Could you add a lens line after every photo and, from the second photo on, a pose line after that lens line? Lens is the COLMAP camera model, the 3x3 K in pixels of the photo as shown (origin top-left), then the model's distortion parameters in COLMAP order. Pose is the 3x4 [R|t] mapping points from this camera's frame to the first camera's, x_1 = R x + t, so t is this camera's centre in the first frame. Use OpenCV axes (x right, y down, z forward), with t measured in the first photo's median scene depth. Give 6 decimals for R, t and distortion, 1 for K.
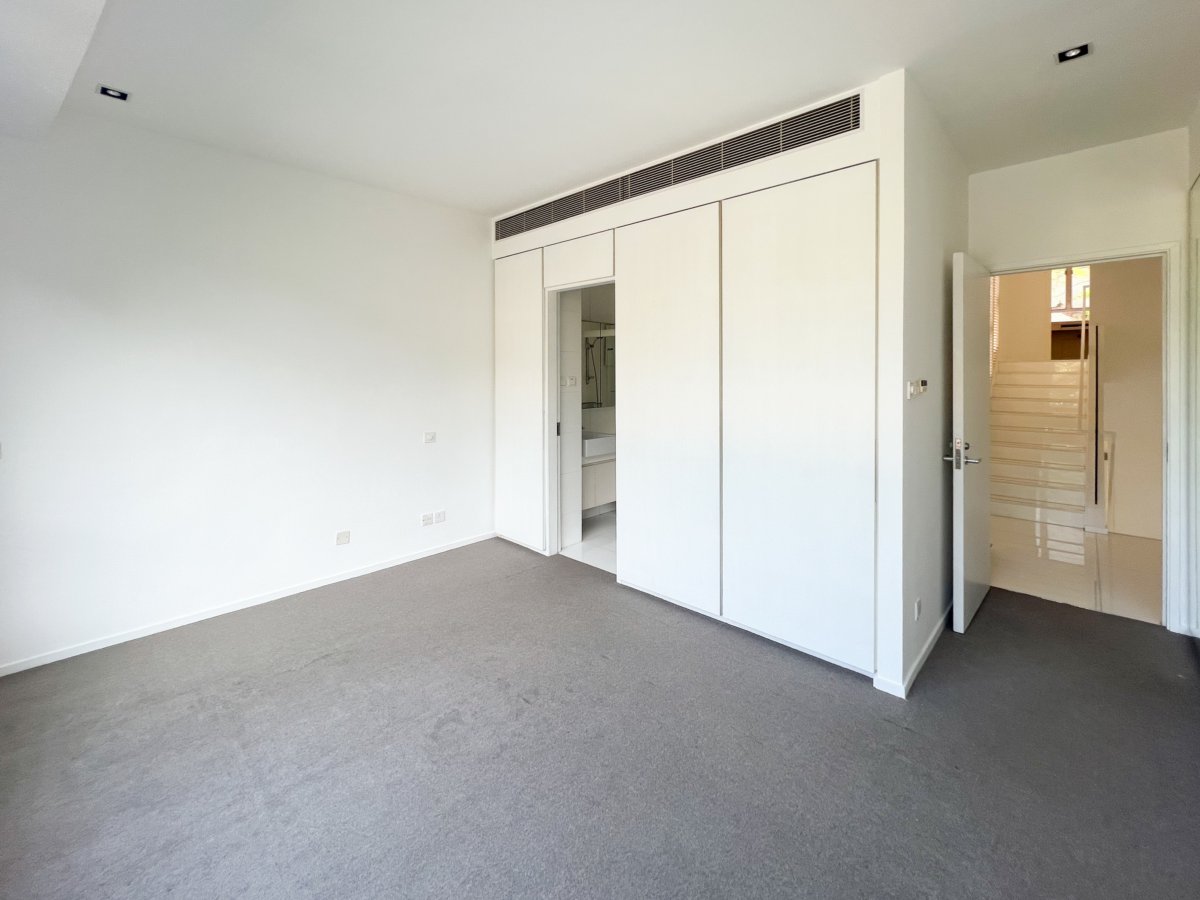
lens RADIAL K [[454.3, 0, 600.8], [0, 454.3, 405.4], [0, 0, 1]] dist [0.001669, 0.000129]
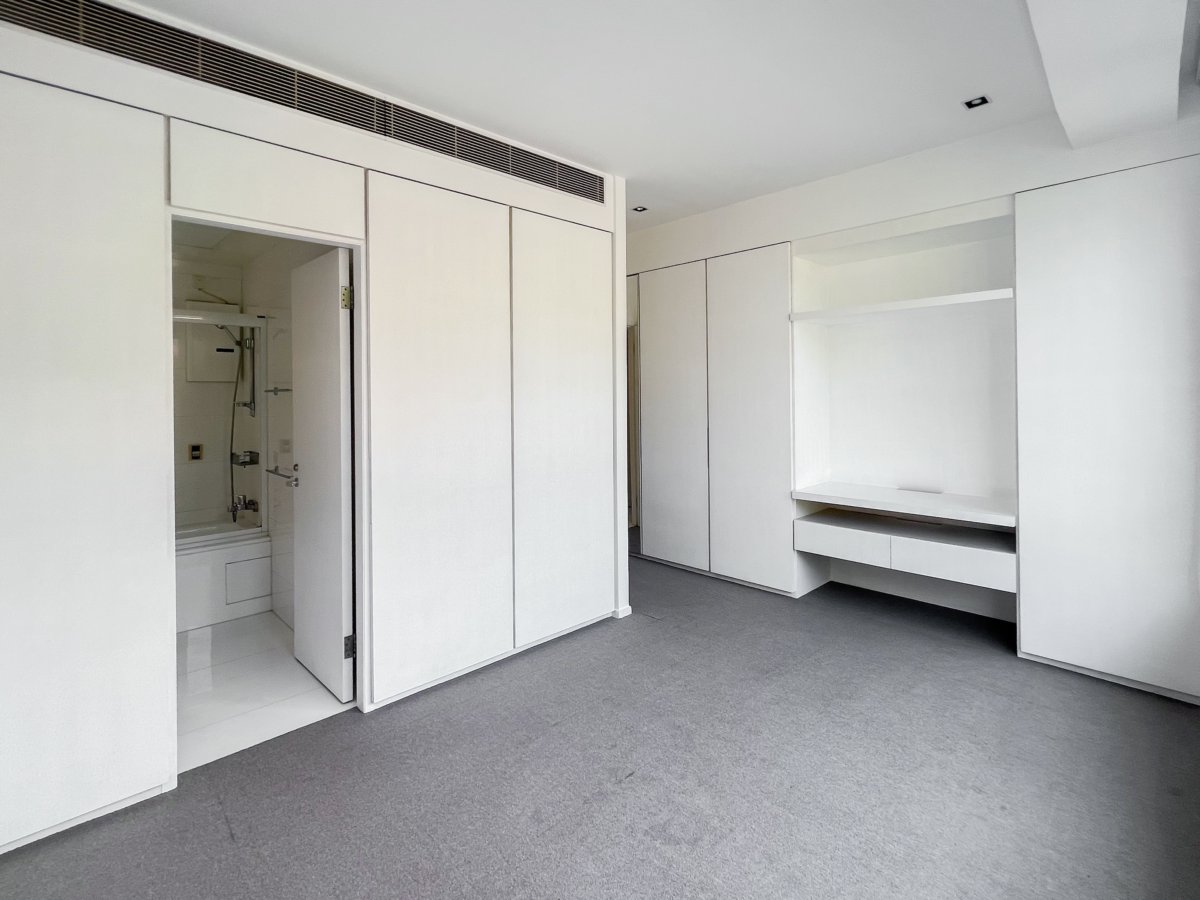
lens RADIAL K [[582.2, 0, 600.0], [0, 582.2, 450.0], [0, 0, 1]] dist [-0.002992, -0.000140]
pose [[0.093755, -0.086788, 0.991805, -1.045875], [0.094451, 0.992476, 0.077918, -0.024887], [-0.991105, 0.086372, 0.101247, 0.797547]]
